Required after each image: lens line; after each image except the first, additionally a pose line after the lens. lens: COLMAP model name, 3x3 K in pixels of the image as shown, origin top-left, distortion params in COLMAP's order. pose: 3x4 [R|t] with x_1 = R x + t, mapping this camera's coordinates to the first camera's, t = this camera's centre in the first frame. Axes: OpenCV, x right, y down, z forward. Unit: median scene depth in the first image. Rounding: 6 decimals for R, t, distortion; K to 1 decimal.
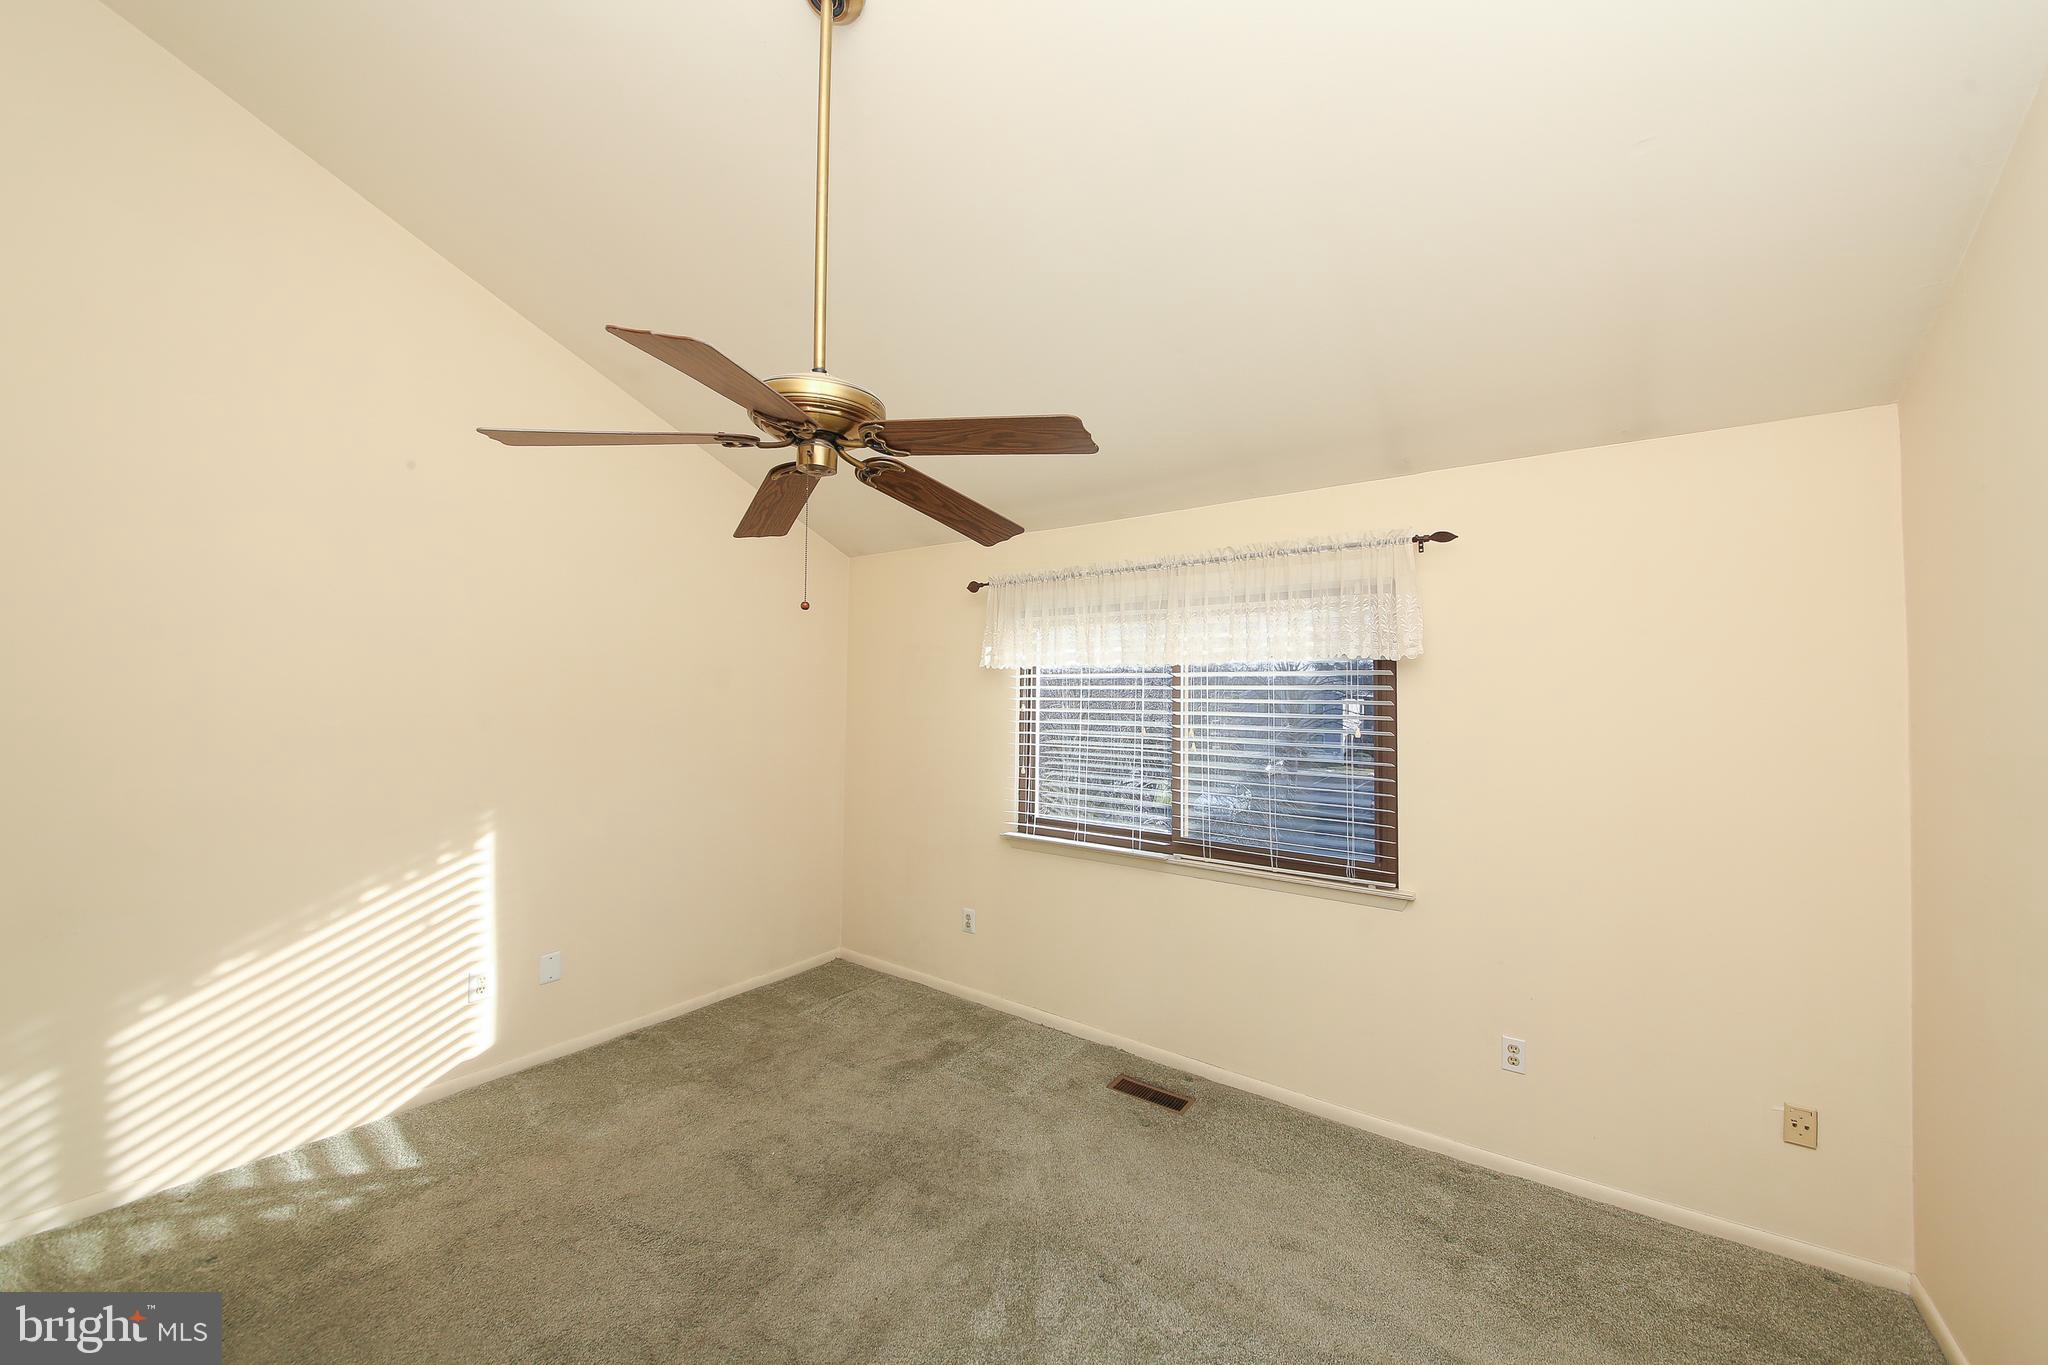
lens RADIAL K [[702.6, 0, 1000.6], [0, 702.6, 670.3], [0, 0, 1]] dist [-0.024075, -0.001478]
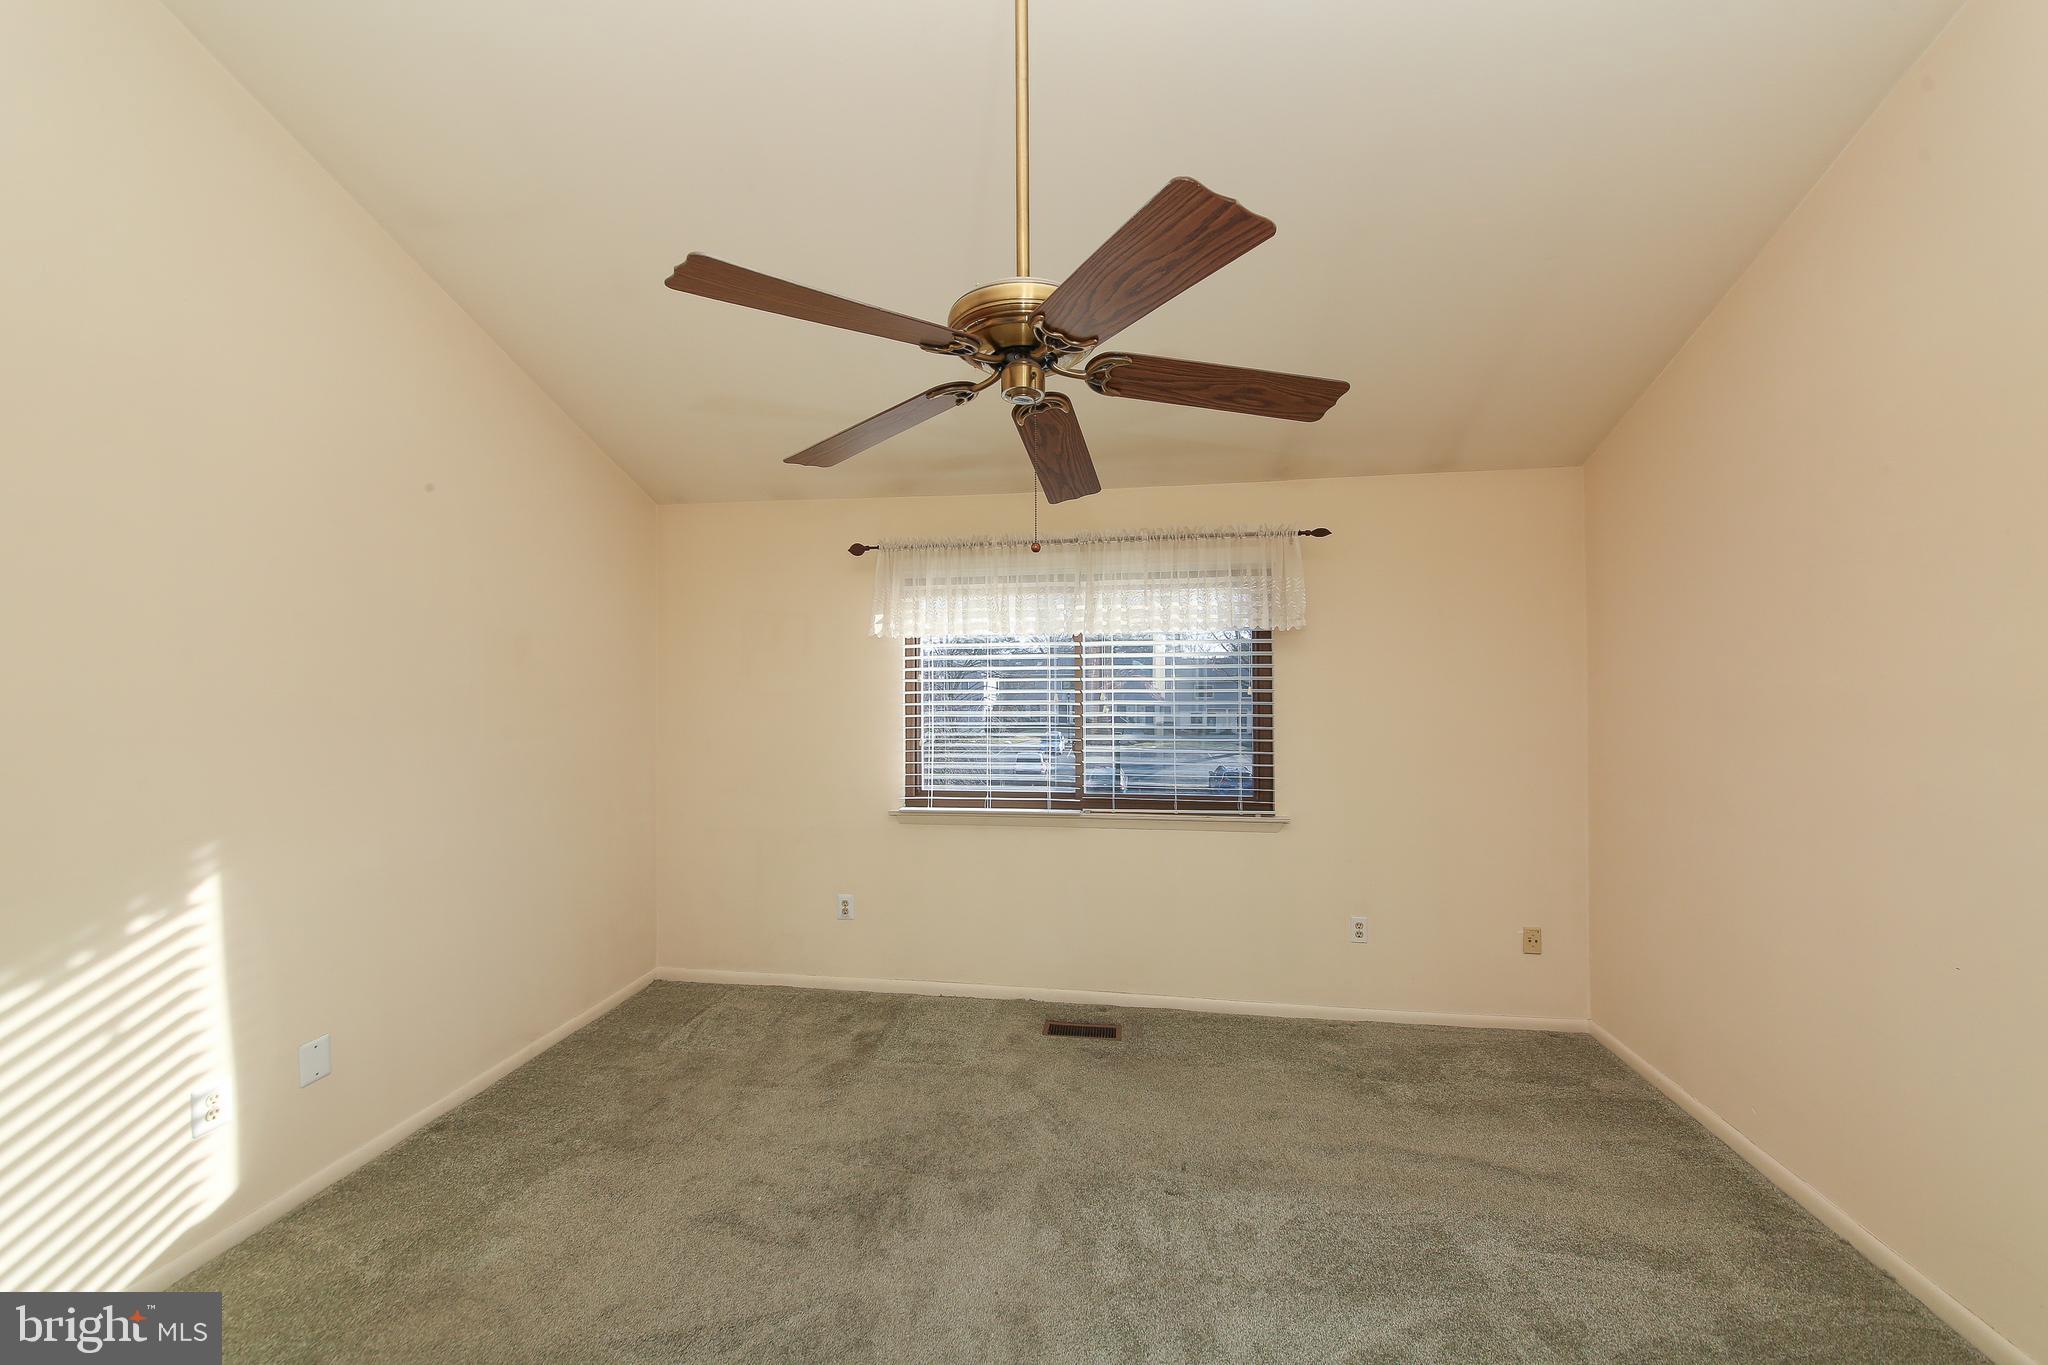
lens RADIAL K [[702.6, 0, 993.9], [0, 702.6, 659.4], [0, 0, 1]] dist [-0.024075, -0.001478]
pose [[0.894067, -0.003474, 0.447919, -0.375255], [-0.002164, 0.999925, 0.012074, 0.019903], [-0.447928, -0.011764, 0.893992, 0.101126]]
